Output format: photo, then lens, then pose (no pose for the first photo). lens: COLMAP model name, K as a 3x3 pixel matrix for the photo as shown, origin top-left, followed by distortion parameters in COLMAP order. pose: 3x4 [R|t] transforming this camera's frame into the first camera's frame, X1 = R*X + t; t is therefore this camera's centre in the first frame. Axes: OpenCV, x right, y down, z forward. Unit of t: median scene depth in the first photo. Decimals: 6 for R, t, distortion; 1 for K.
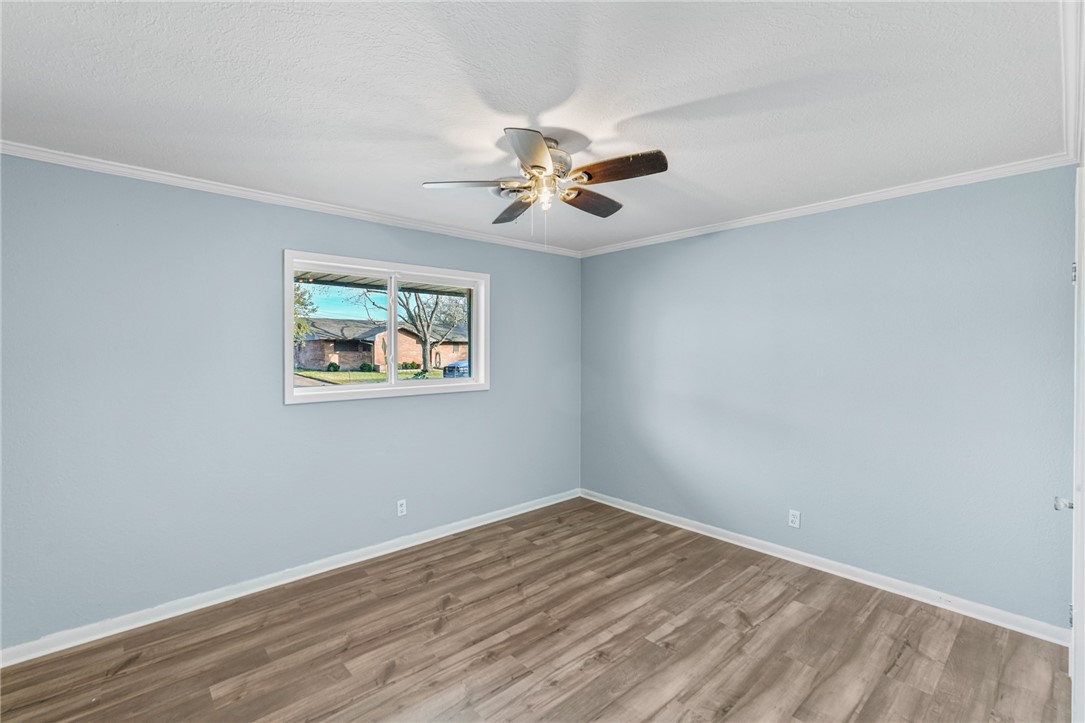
lens RADIAL K [[483.2, 0, 532.5], [0, 483.2, 357.3], [0, 0, 1]] dist [-0.012185, 0.005265]
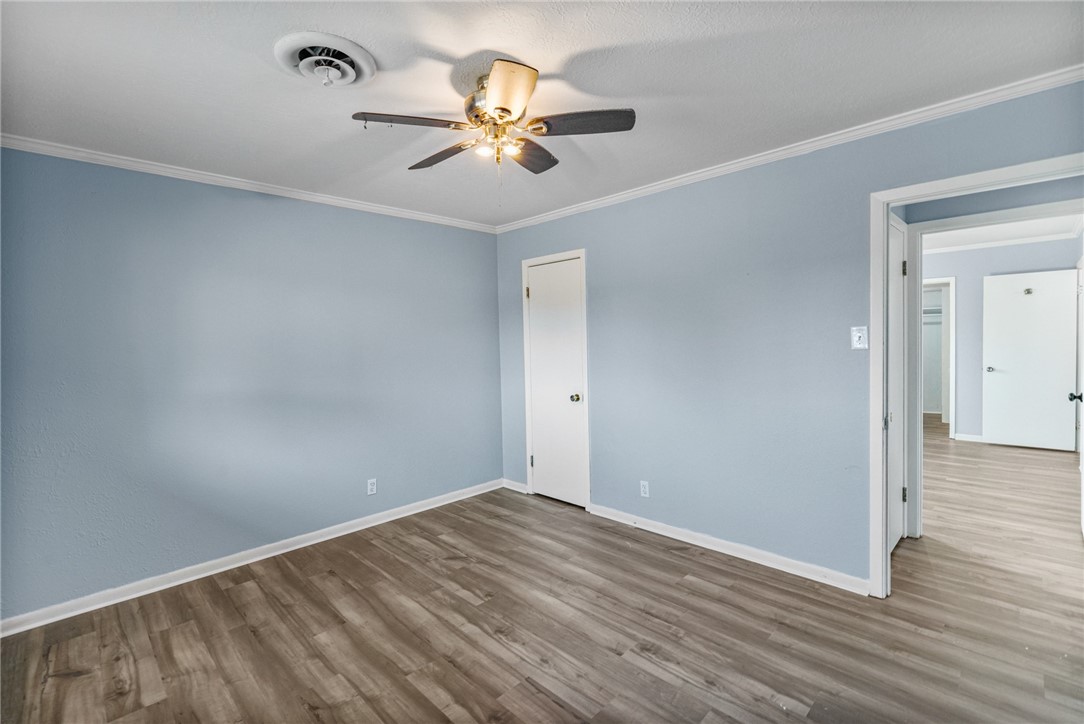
lens RADIAL K [[482.8, 0, 546.9], [0, 482.8, 369.2], [0, 0, 1]] dist [-0.012185, 0.005265]
pose [[-0.061687, -0.061435, 0.996203, -0.686287], [0.039207, 0.997184, 0.063924, 0.008700], [-0.997325, 0.043001, -0.059105, 0.774866]]
